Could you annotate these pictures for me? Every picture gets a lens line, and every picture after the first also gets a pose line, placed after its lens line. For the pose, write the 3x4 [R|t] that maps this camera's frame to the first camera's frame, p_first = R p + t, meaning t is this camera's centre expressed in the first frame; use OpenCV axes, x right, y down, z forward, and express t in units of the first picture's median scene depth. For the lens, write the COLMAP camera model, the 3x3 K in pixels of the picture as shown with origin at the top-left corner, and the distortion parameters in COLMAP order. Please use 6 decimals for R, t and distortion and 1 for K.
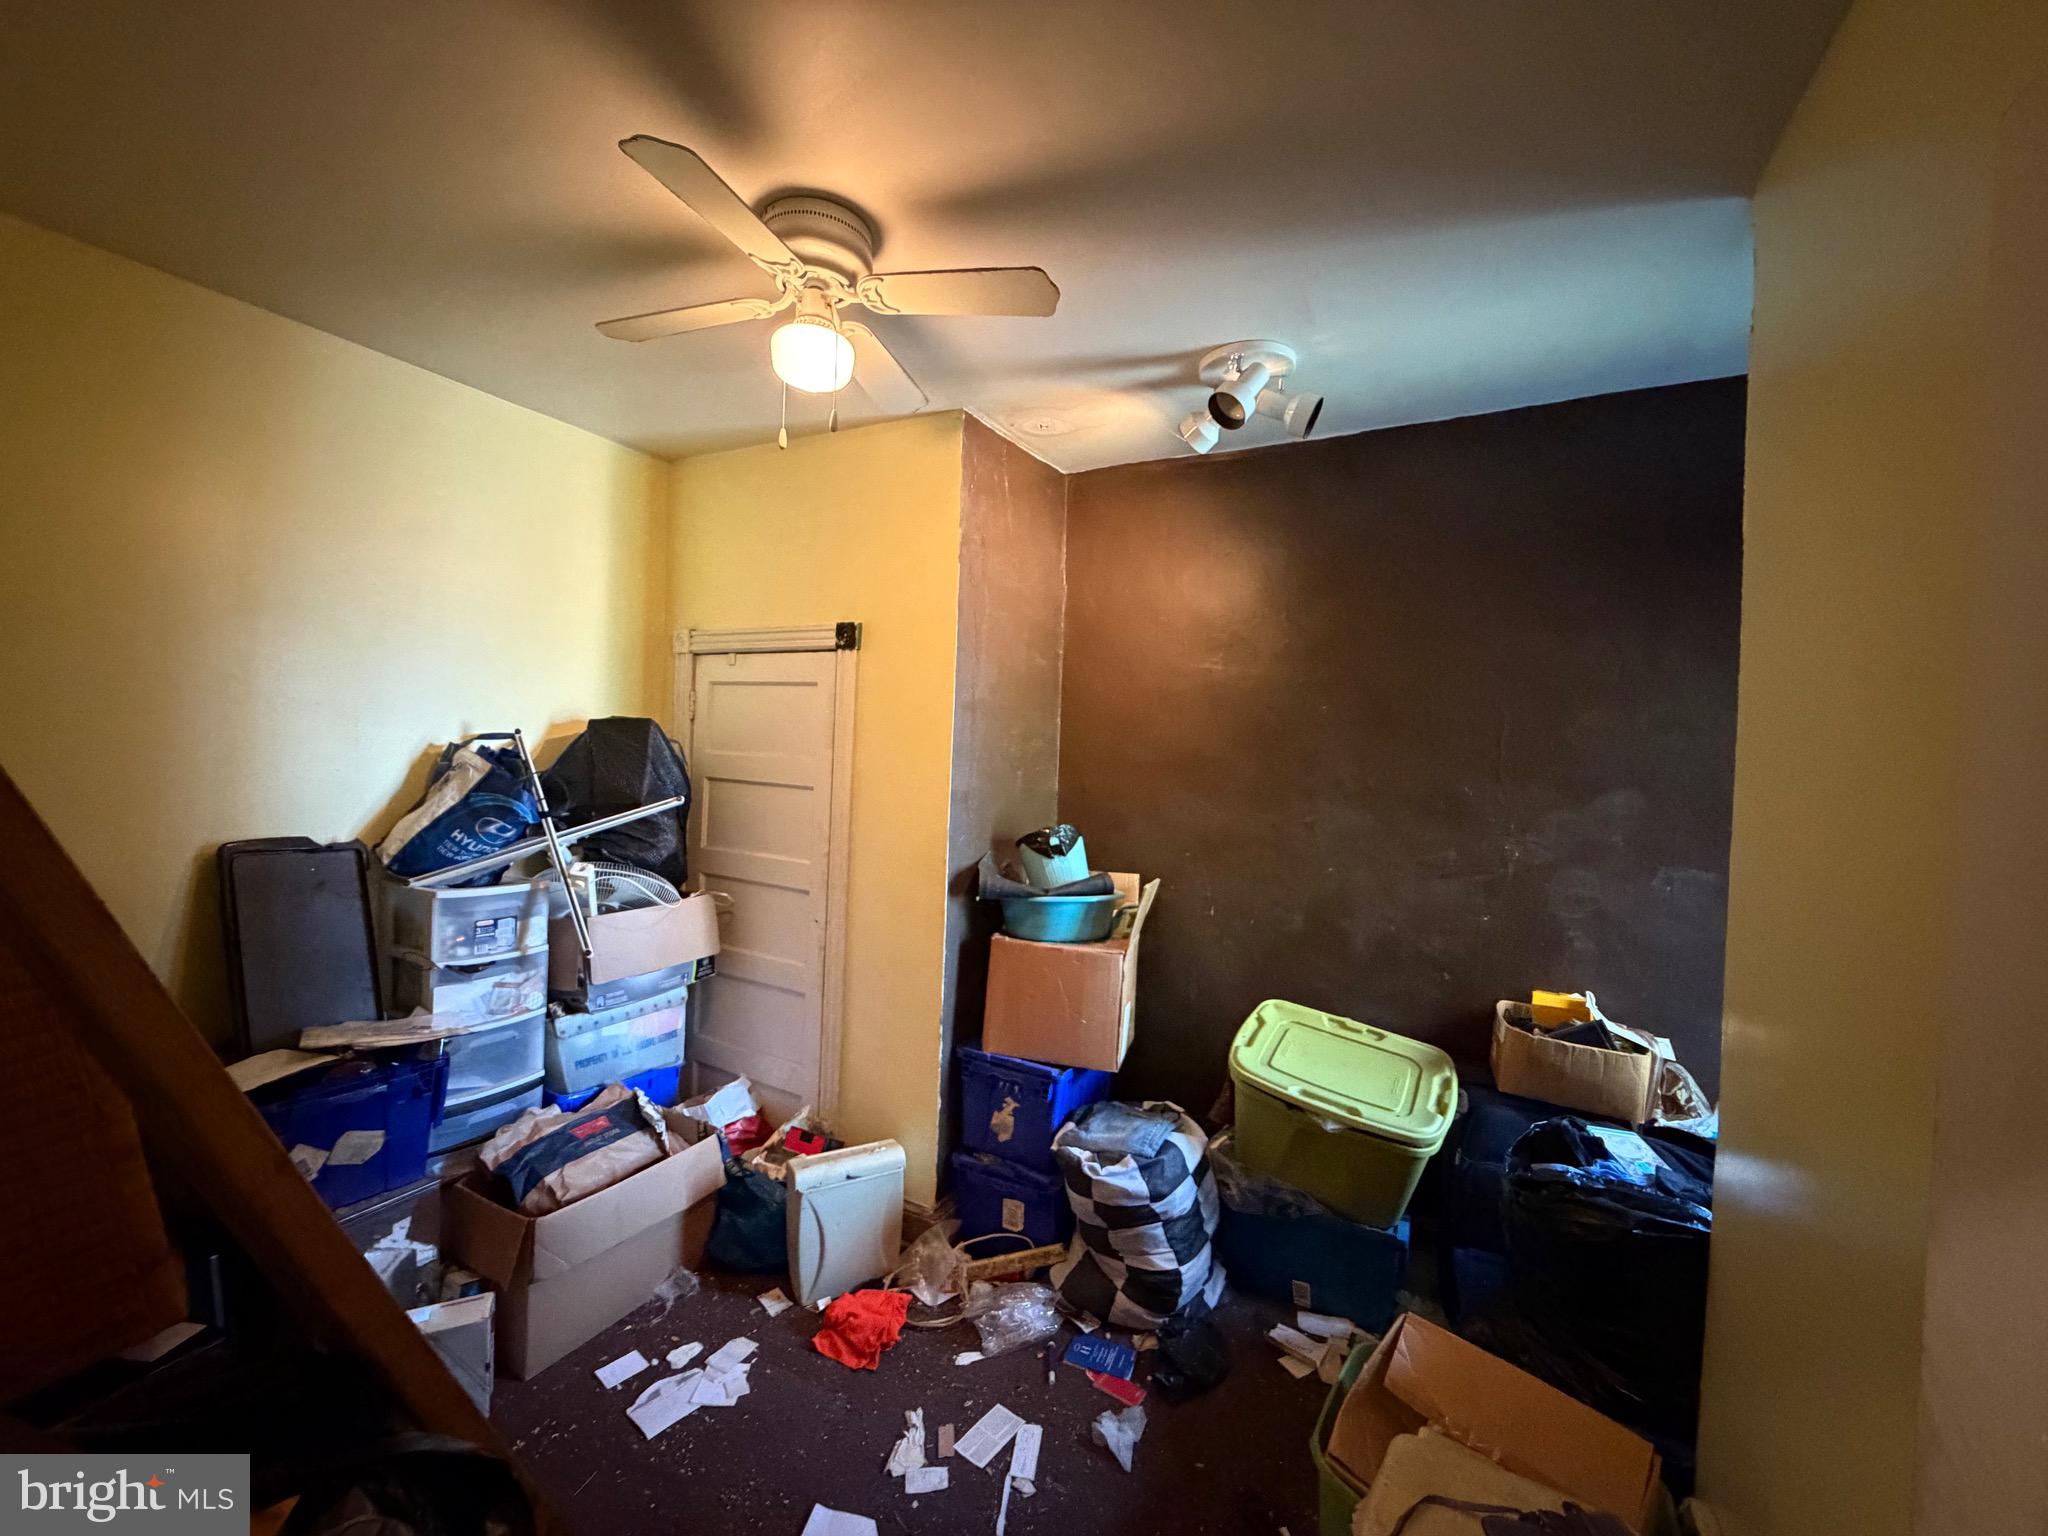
lens RADIAL K [[818.8, 0, 1022.8], [0, 818.8, 765.0], [0, 0, 1]] dist [0.001857, -0.000200]
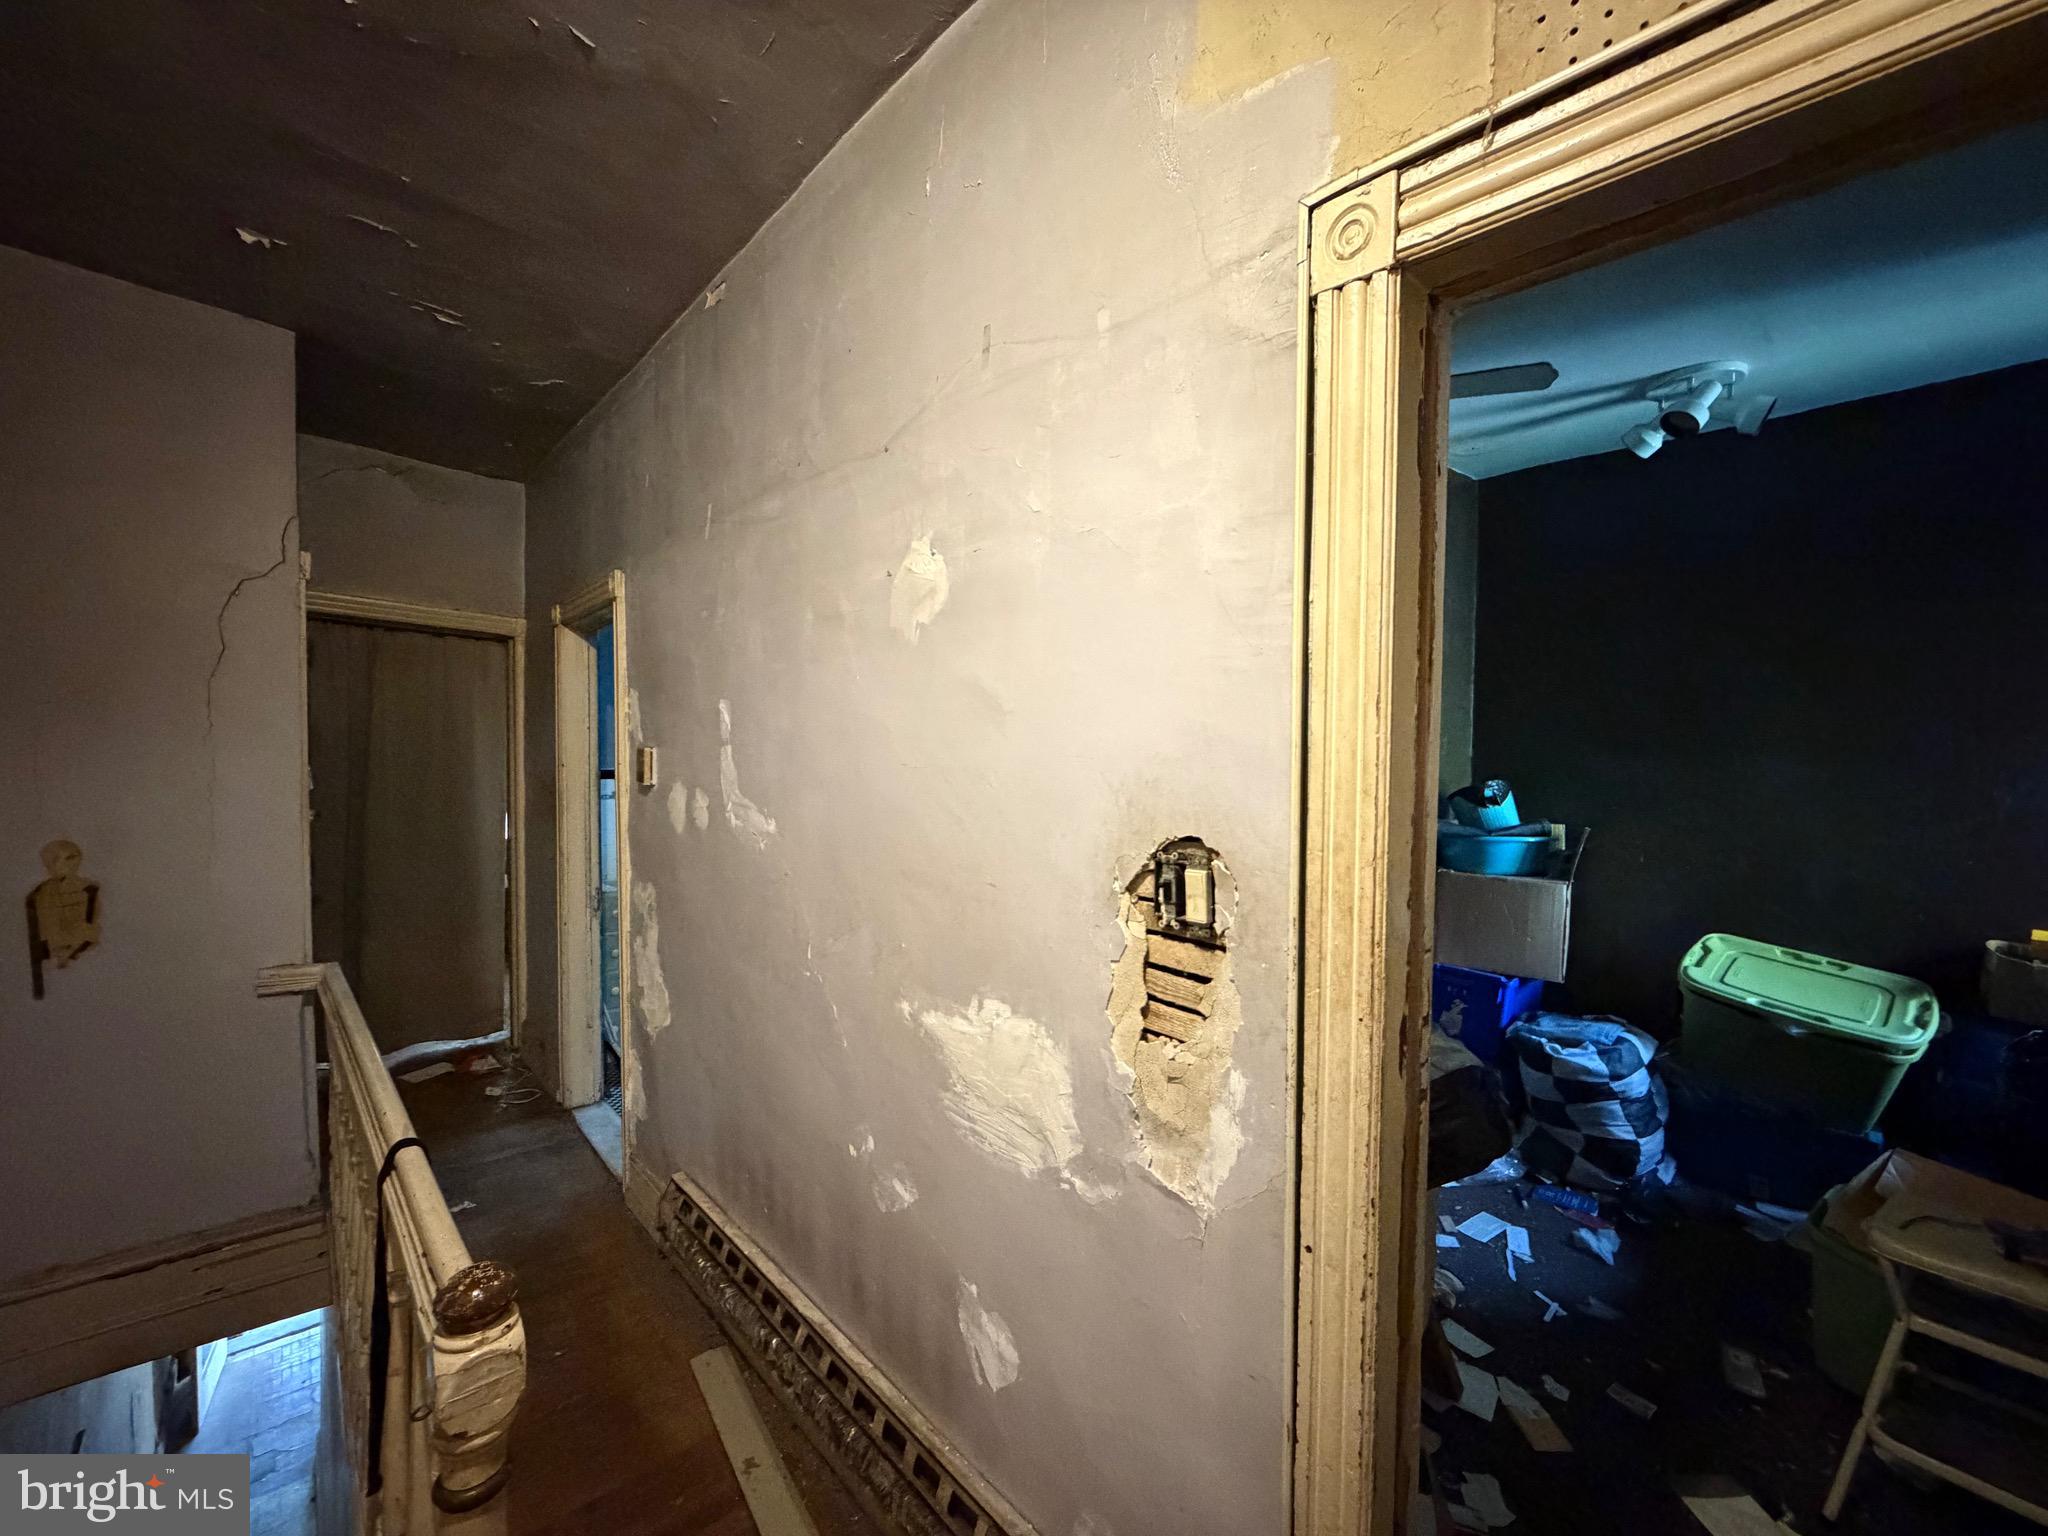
lens RADIAL K [[818.8, 0, 1021.5], [0, 818.8, 764.5], [0, 0, 1]] dist [0.001857, -0.000200]
pose [[0.944686, -0.015678, -0.327603, -0.254058], [0.016946, 0.999856, 0.001016, 0.045773], [0.327539, -0.006512, 0.944815, -0.418865]]
